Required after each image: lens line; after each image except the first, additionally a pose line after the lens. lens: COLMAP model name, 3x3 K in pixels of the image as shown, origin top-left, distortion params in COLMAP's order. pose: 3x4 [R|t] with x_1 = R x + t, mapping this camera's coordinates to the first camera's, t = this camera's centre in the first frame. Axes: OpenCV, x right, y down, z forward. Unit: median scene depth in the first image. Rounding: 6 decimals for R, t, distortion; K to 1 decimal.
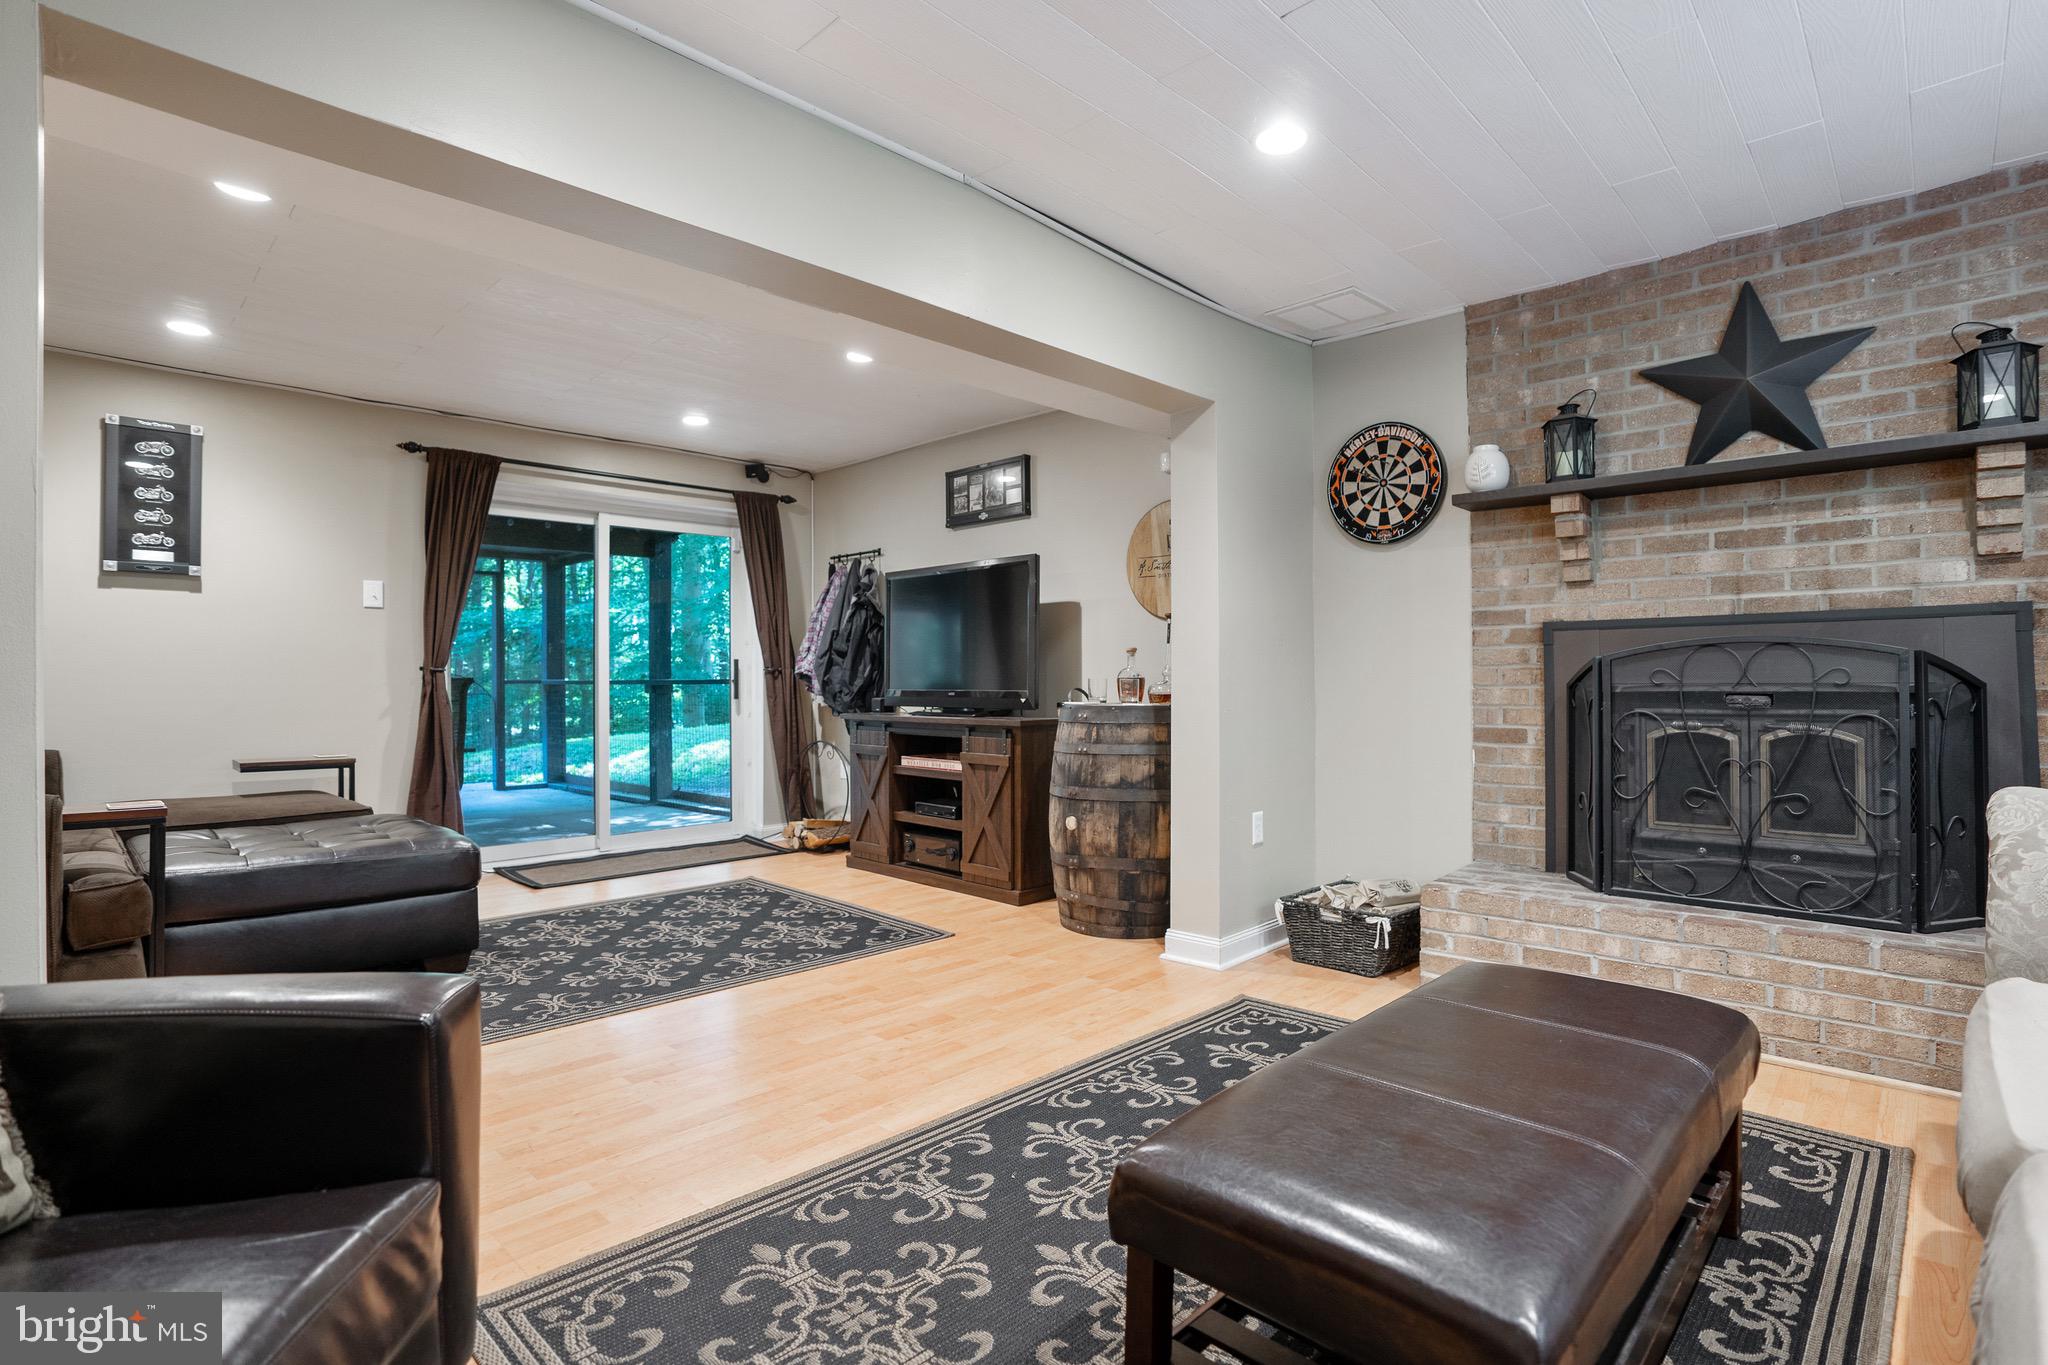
lens RADIAL K [[960.7, 0, 1025.6], [0, 960.7, 672.0], [0, 0, 1]] dist [-0.057120, 0.017579]
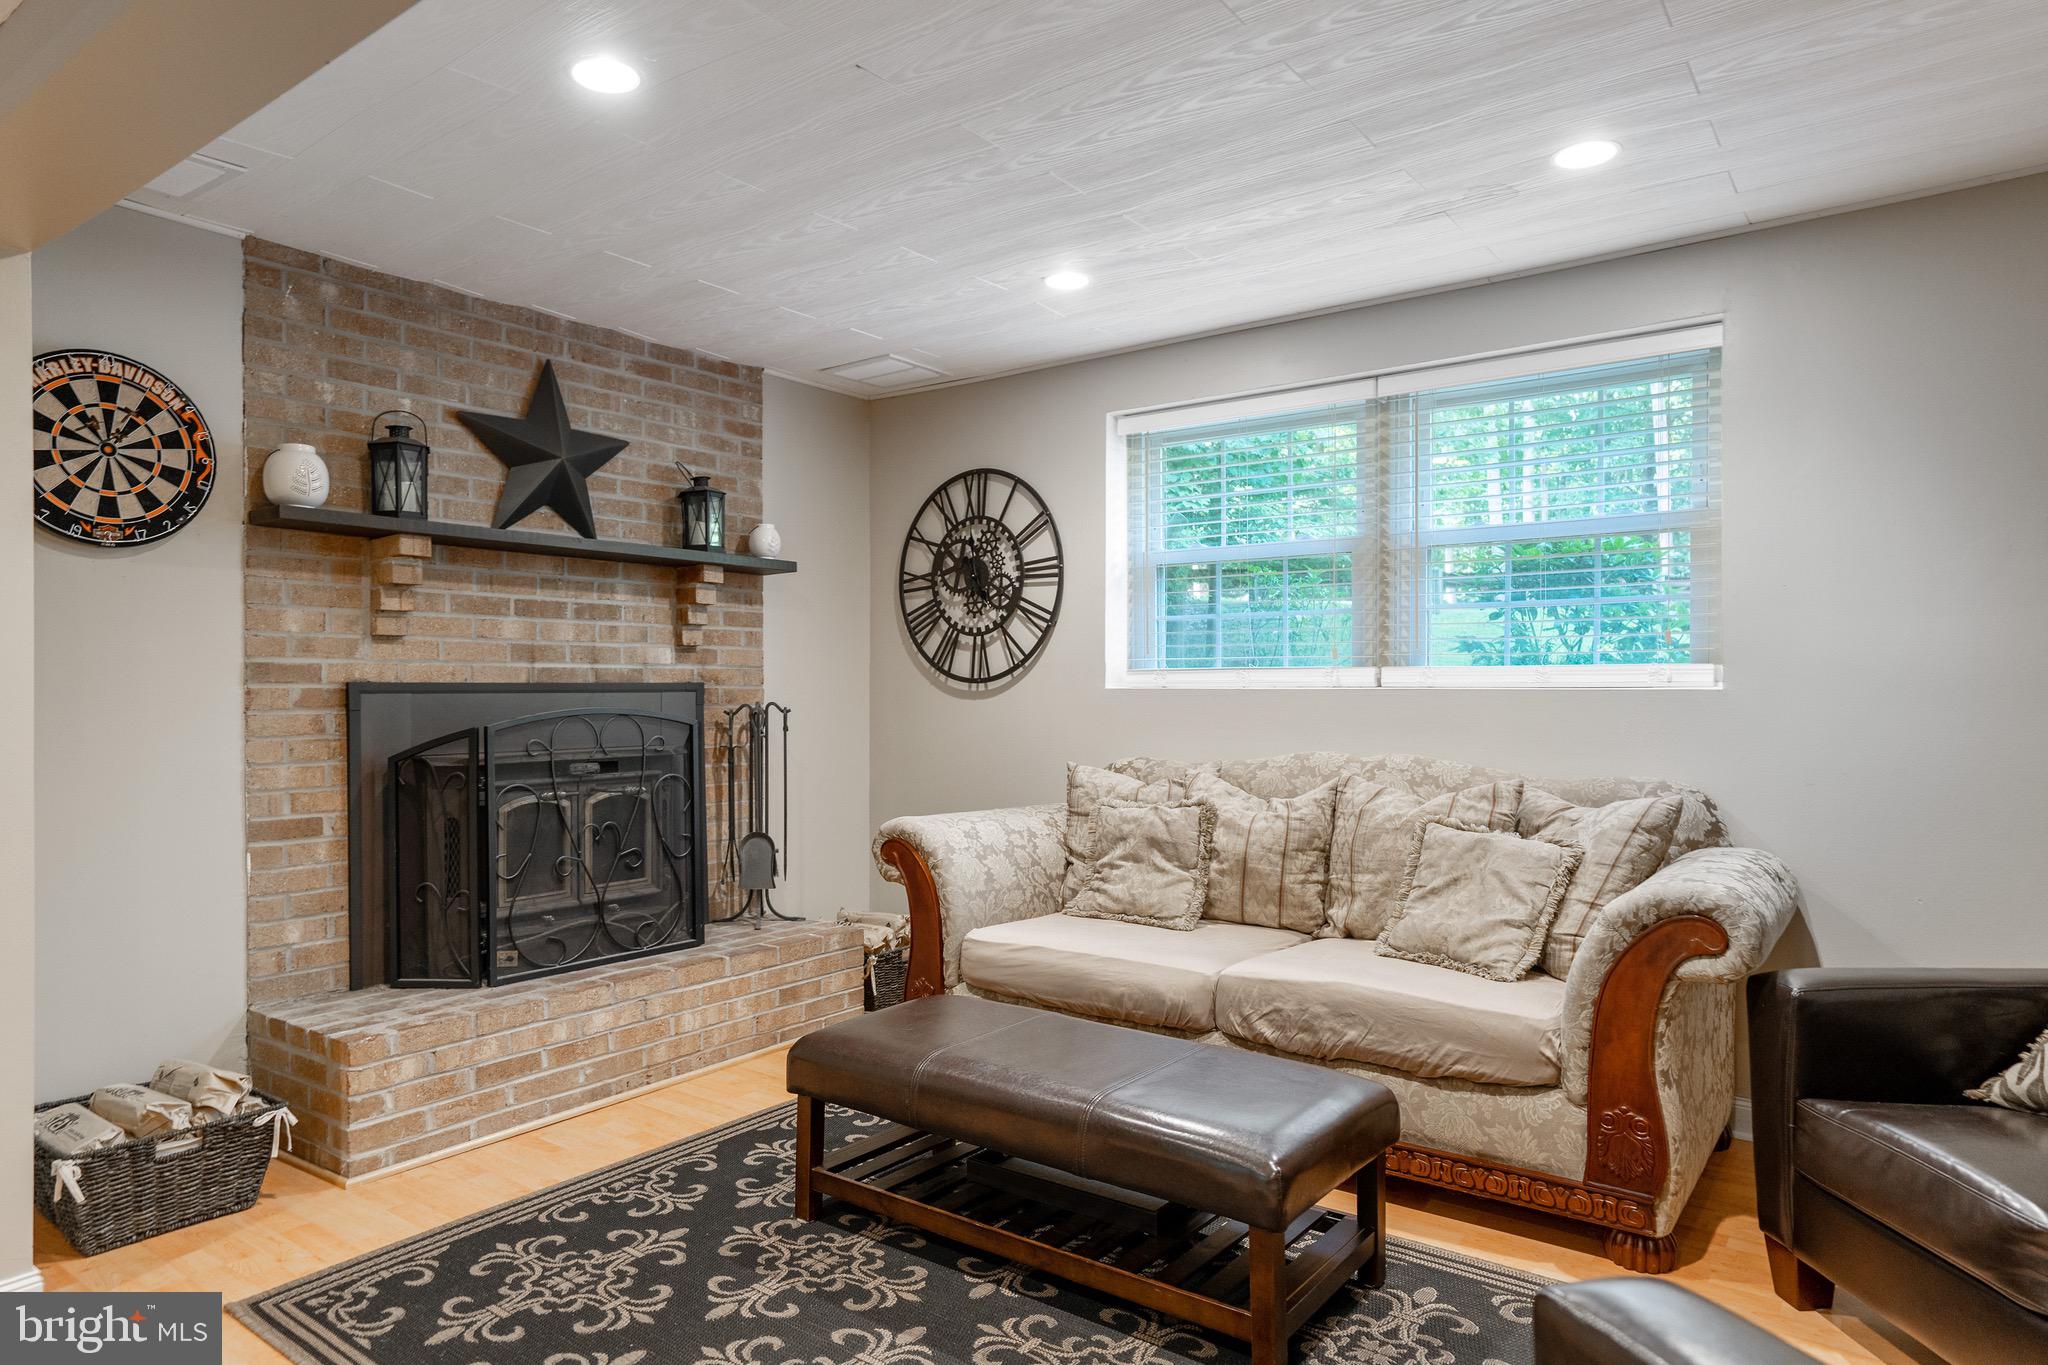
lens RADIAL K [[1231.0, 0, 1015.4], [0, 1231.0, 699.4], [0, 0, 1]] dist [-0.010674, -0.000524]
pose [[-0.112581, -0.006588, 0.993621, -0.743061], [-0.009804, 0.999937, 0.005519, -0.066351], [-0.993594, -0.009120, -0.112638, 0.743447]]
